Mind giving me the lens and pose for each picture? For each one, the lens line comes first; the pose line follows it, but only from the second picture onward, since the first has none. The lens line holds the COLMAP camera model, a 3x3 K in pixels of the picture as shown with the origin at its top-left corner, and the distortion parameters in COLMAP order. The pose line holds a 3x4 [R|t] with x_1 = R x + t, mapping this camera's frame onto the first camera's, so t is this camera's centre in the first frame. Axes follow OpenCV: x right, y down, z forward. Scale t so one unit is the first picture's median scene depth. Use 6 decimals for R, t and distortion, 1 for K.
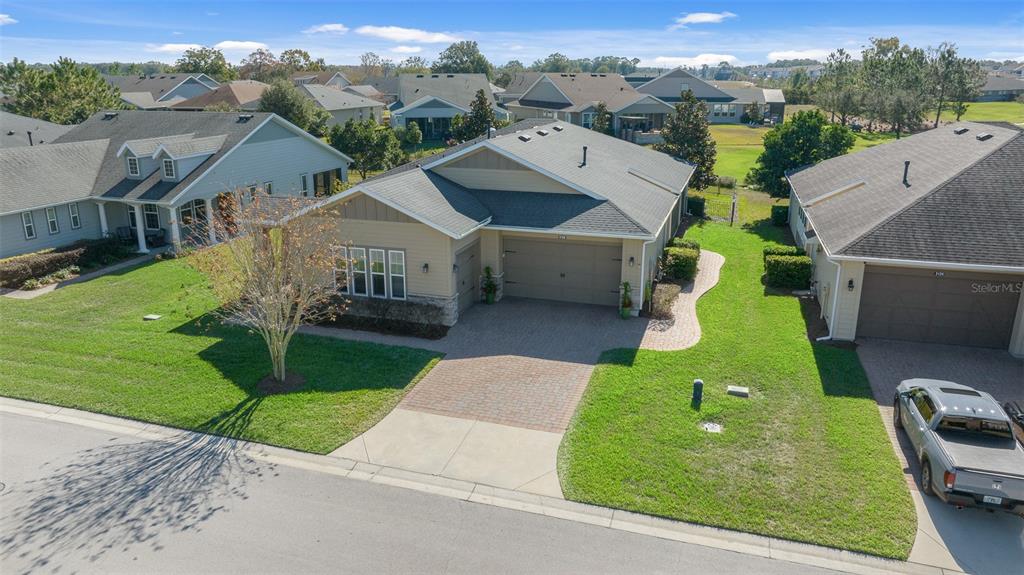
lens RADIAL K [[719.2, 0, 512.5], [0, 719.2, 294.8], [0, 0, 1]] dist [-0.016169, -0.000277]
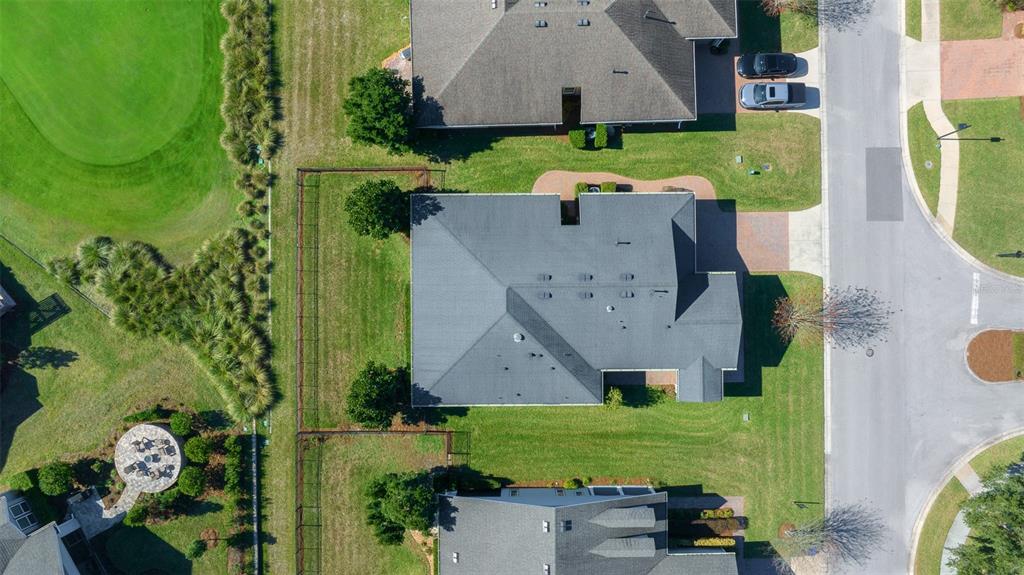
lens RADIAL K [[723.0, 0, 515.7], [0, 723.0, 286.7], [0, 0, 1]] dist [-0.040259, 0.045814]
pose [[-0.310316, -0.950590, 0.009055, 0.079848], [0.281103, -0.082657, 0.956111, -2.489856], [-0.908122, 0.299242, 0.292863, 0.989206]]
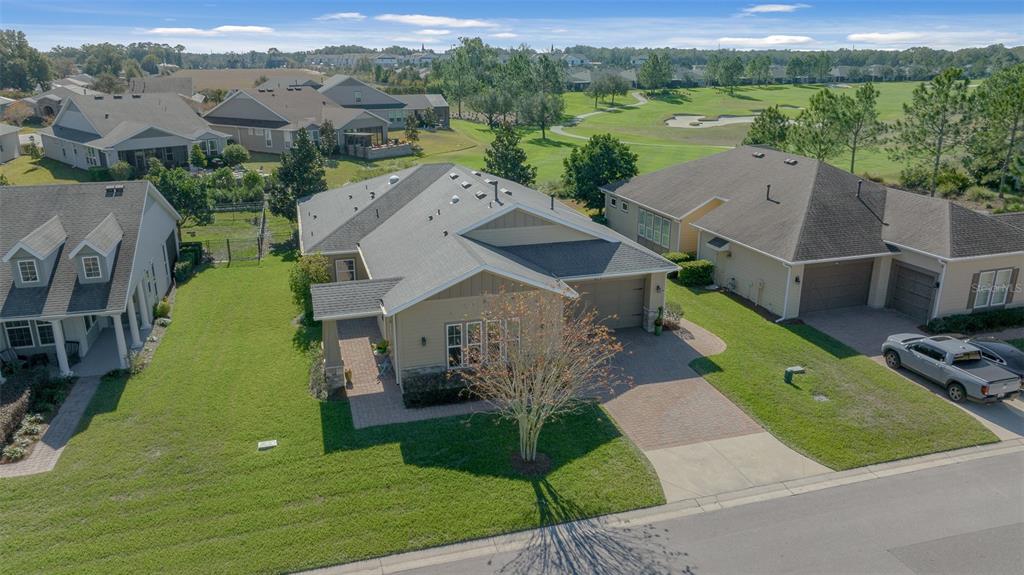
lens RADIAL K [[723.0, 0, 515.7], [0, 723.0, 286.7], [0, 0, 1]] dist [-0.040259, 0.045814]
pose [[0.822639, -0.172771, 0.541678, -0.788929], [0.167182, 0.984100, 0.059986, -0.183939], [-0.543429, 0.041213, 0.838443, 0.087690]]
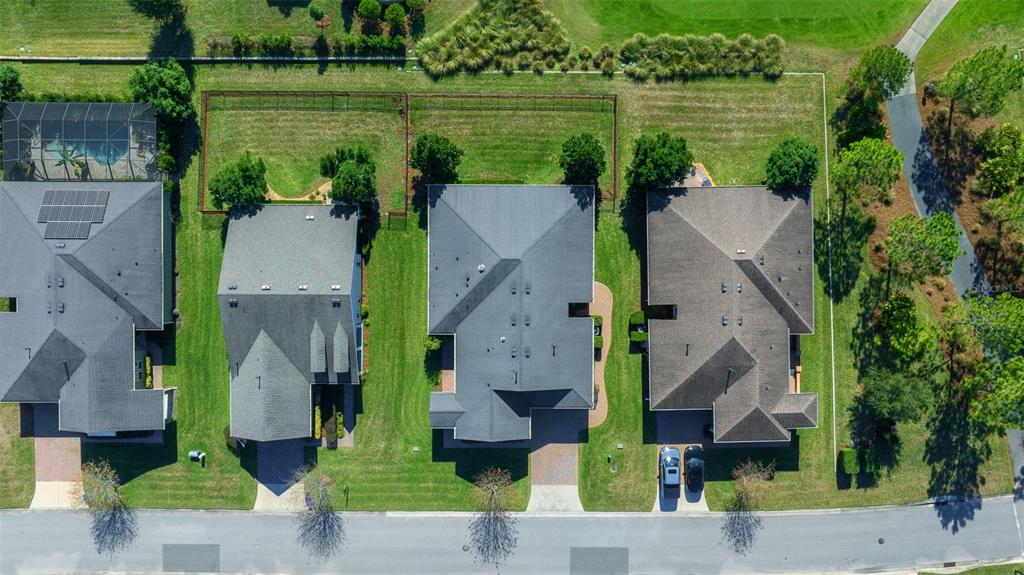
lens RADIAL K [[719.2, 0, 512.5], [0, 719.2, 294.8], [0, 0, 1]] dist [-0.016169, -0.000277]
pose [[0.953860, -0.300203, -0.005426, 0.049507], [0.089527, 0.267119, 0.959496, -3.070938], [-0.286594, -0.915710, 0.281671, 0.744957]]
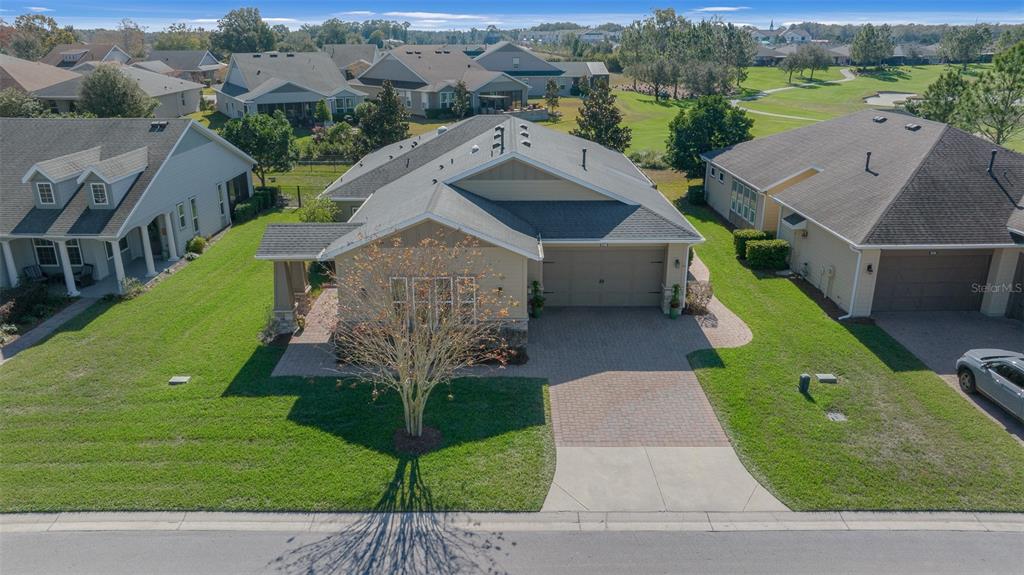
lens RADIAL K [[723.0, 0, 515.7], [0, 723.0, 286.7], [0, 0, 1]] dist [-0.040259, 0.045814]
pose [[0.950417, -0.103615, 0.293207, -0.406877], [0.092818, 0.994399, 0.050544, -0.096739], [-0.296802, -0.020823, 0.954712, 0.068825]]
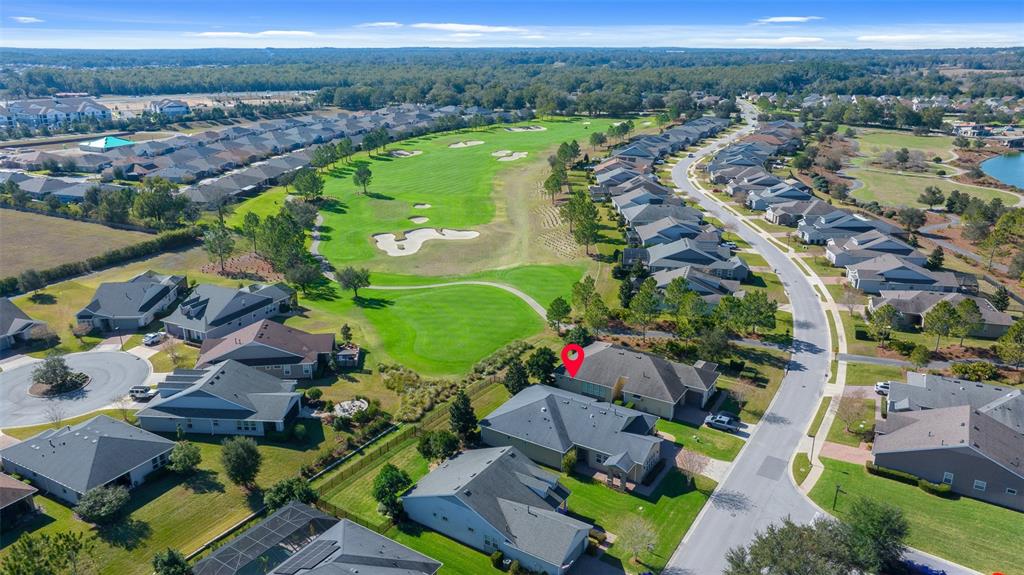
lens RADIAL K [[723.0, 0, 515.7], [0, 723.0, 286.7], [0, 0, 1]] dist [-0.040259, 0.045814]
pose [[0.255497, -0.306356, 0.916988, -3.878713], [0.284990, 0.930190, 0.231361, -2.132419], [-0.923852, 0.202221, 0.324969, 0.261167]]
